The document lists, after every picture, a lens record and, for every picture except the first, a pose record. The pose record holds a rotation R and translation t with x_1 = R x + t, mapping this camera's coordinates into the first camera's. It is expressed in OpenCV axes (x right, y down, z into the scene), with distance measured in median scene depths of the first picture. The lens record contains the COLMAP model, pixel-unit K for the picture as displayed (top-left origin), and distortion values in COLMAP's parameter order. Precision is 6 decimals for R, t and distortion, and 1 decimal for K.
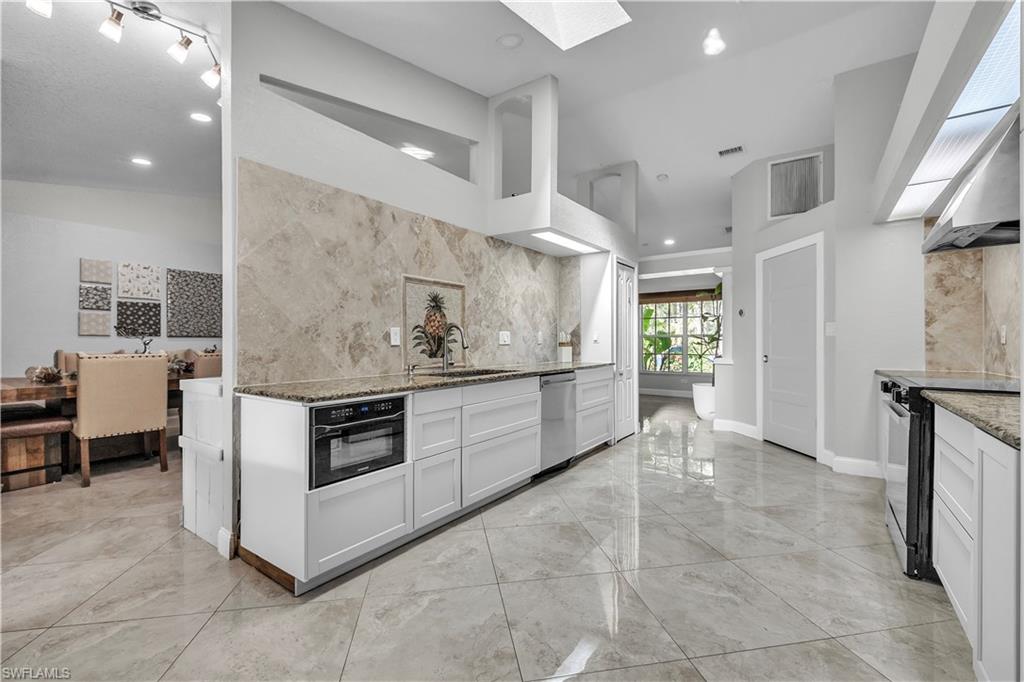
lens RADIAL K [[435.1, 0, 512.0], [0, 435.1, 341.0], [0, 0, 1]] dist [0.000155, 0.000356]
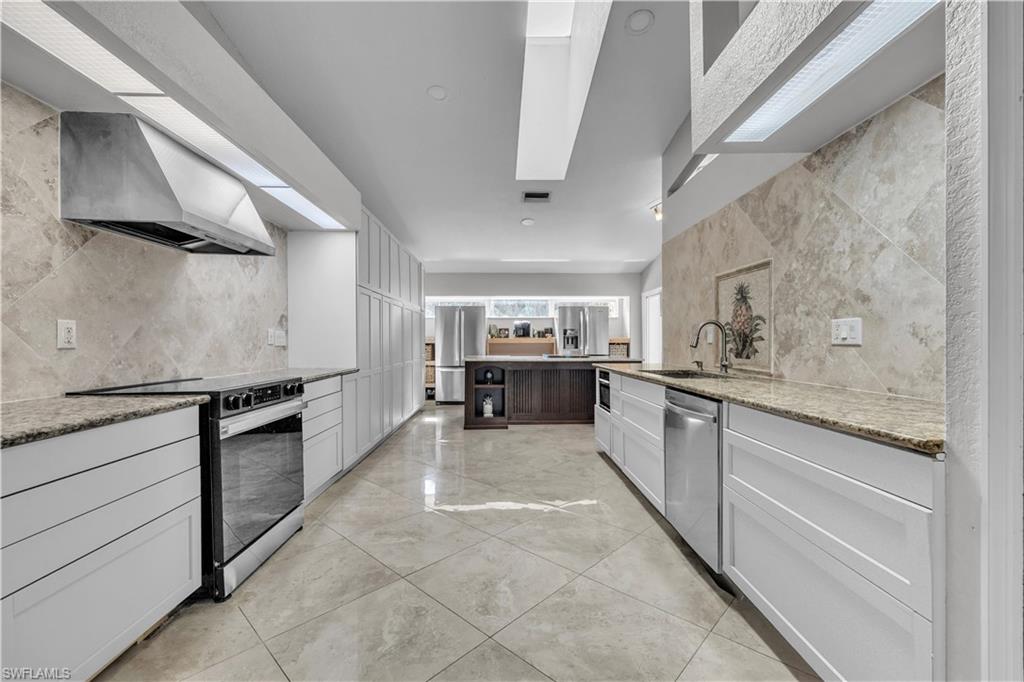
lens RADIAL K [[436.4, 0, 508.8], [0, 436.4, 337.9], [0, 0, 1]] dist [0.001328, 0.000282]
pose [[-0.806595, -0.002018, -0.591101, 0.628623], [0.004009, 0.999952, -0.008884, 0.003251], [0.591091, -0.009536, -0.806549, 1.272488]]
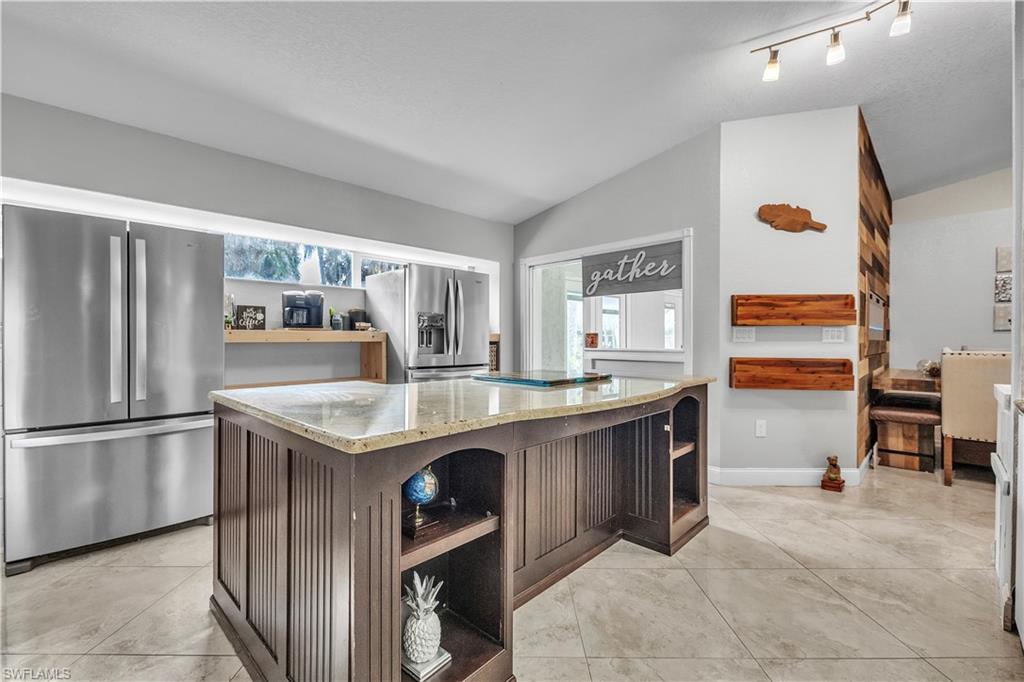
lens RADIAL K [[436.4, 0, 508.8], [0, 436.4, 337.9], [0, 0, 1]] dist [0.001328, 0.000282]
pose [[-0.159883, 0.000072, -0.987136, 0.167475], [0.001267, 0.999999, -0.000132, 0.001894], [0.987135, -0.001272, -0.159883, 0.208170]]
